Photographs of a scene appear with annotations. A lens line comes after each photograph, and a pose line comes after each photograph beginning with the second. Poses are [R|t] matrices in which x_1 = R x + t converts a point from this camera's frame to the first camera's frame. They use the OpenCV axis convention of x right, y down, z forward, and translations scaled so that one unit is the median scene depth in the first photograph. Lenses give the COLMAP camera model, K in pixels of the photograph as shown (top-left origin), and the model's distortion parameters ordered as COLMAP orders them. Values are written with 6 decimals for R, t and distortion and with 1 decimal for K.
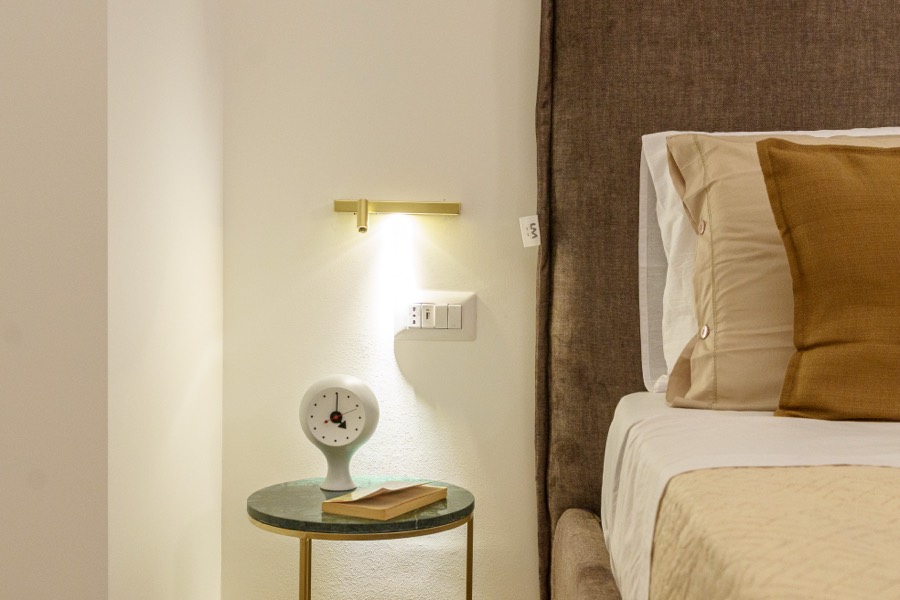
lens RADIAL K [[1032.3, 0, 450.0], [0, 1032.3, 300.0], [0, 0, 1]] dist [-0.001876, 0.013165]
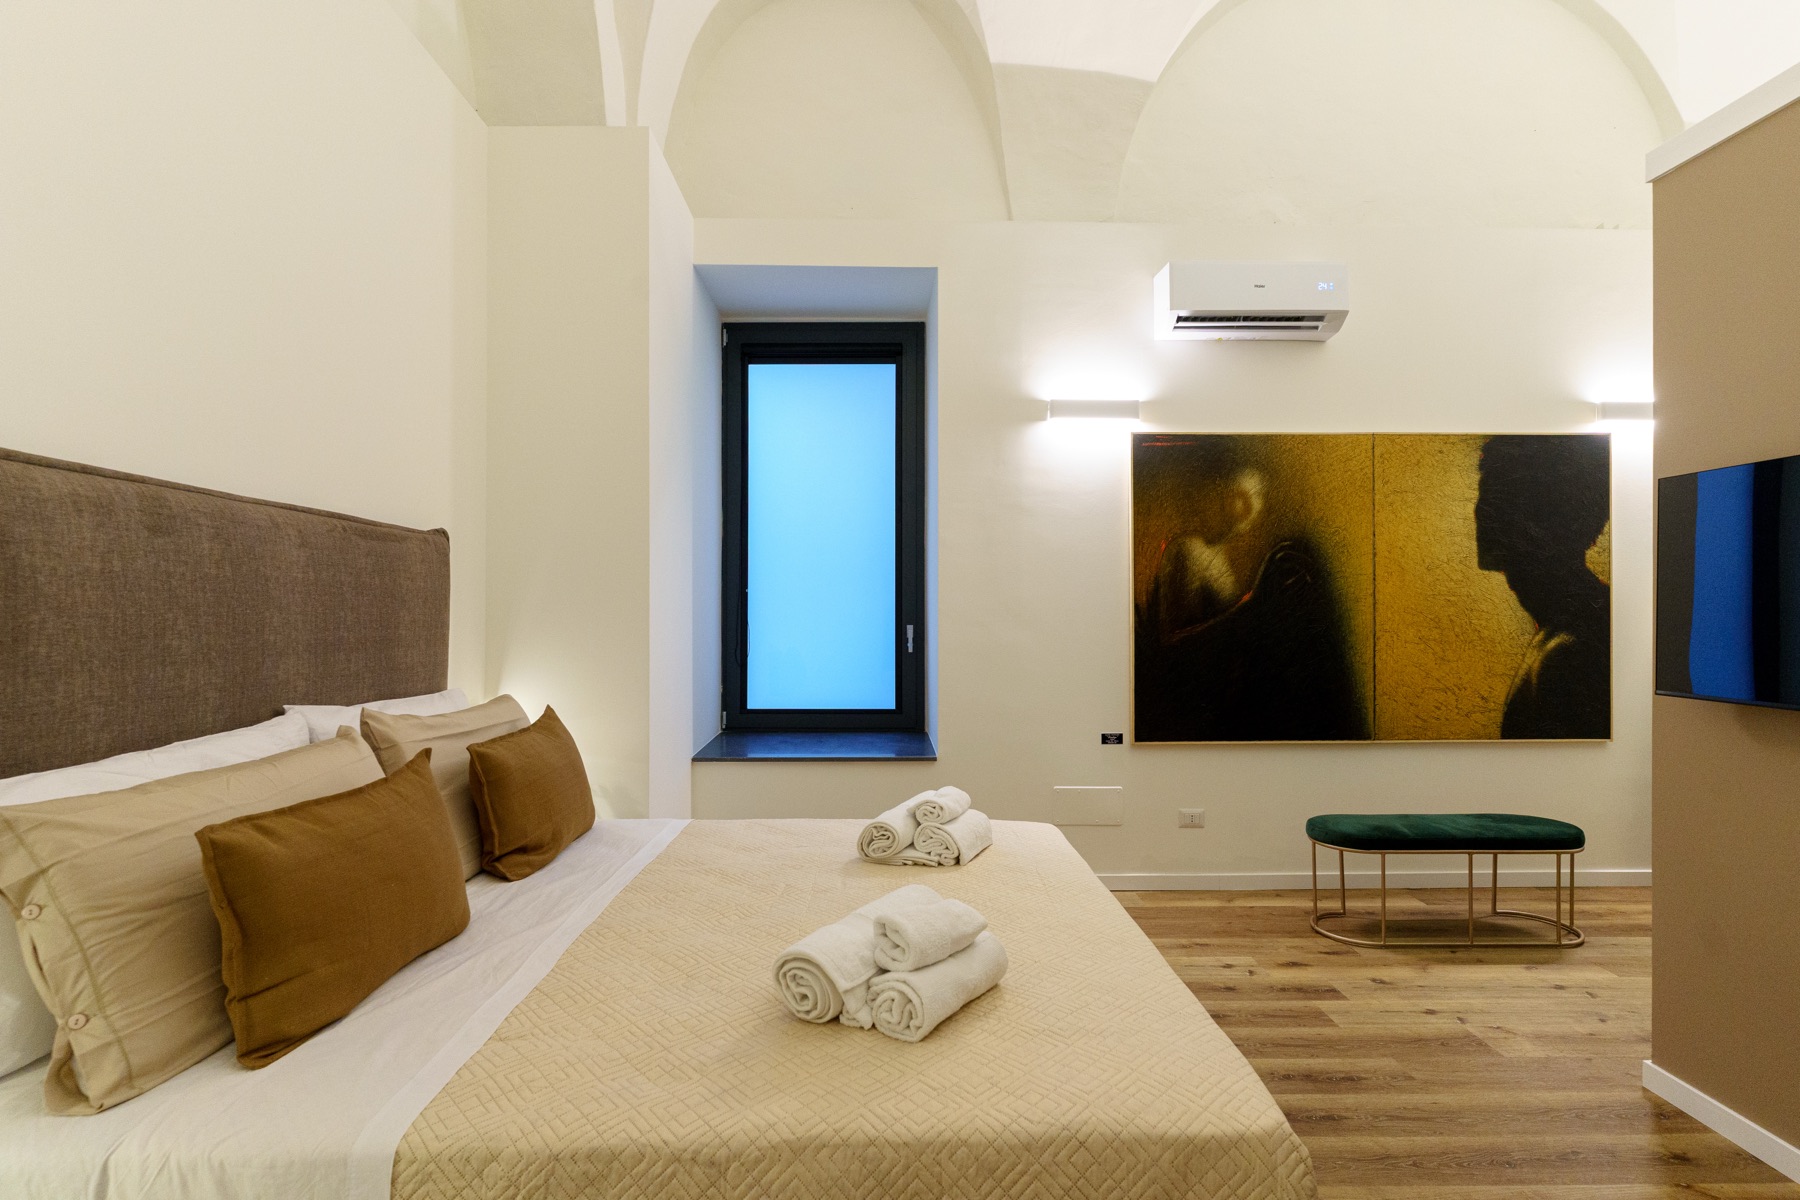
lens RADIAL K [[870.4, 0, 891.6], [0, 870.4, 602.4], [0, 0, 1]] dist [0.001754, 0.000013]
pose [[-0.082810, -0.007241, 0.996539, -0.553574], [0.030516, 0.999486, 0.009799, -0.303406], [-0.996098, 0.031222, -0.082546, 0.243916]]
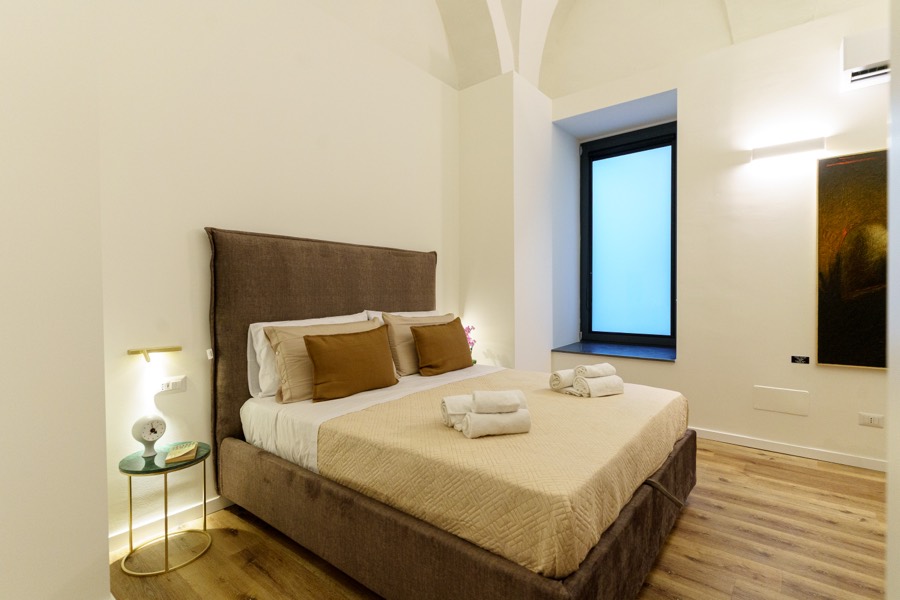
lens RADIAL K [[435.2, 0, 445.8], [0, 435.2, 301.2], [0, 0, 1]] dist [0.001754, 0.000013]
pose [[0.581041, -0.036169, 0.813070, -0.610027], [0.040517, 0.999059, 0.015489, -0.231407], [-0.812865, 0.023944, 0.581960, -0.377053]]
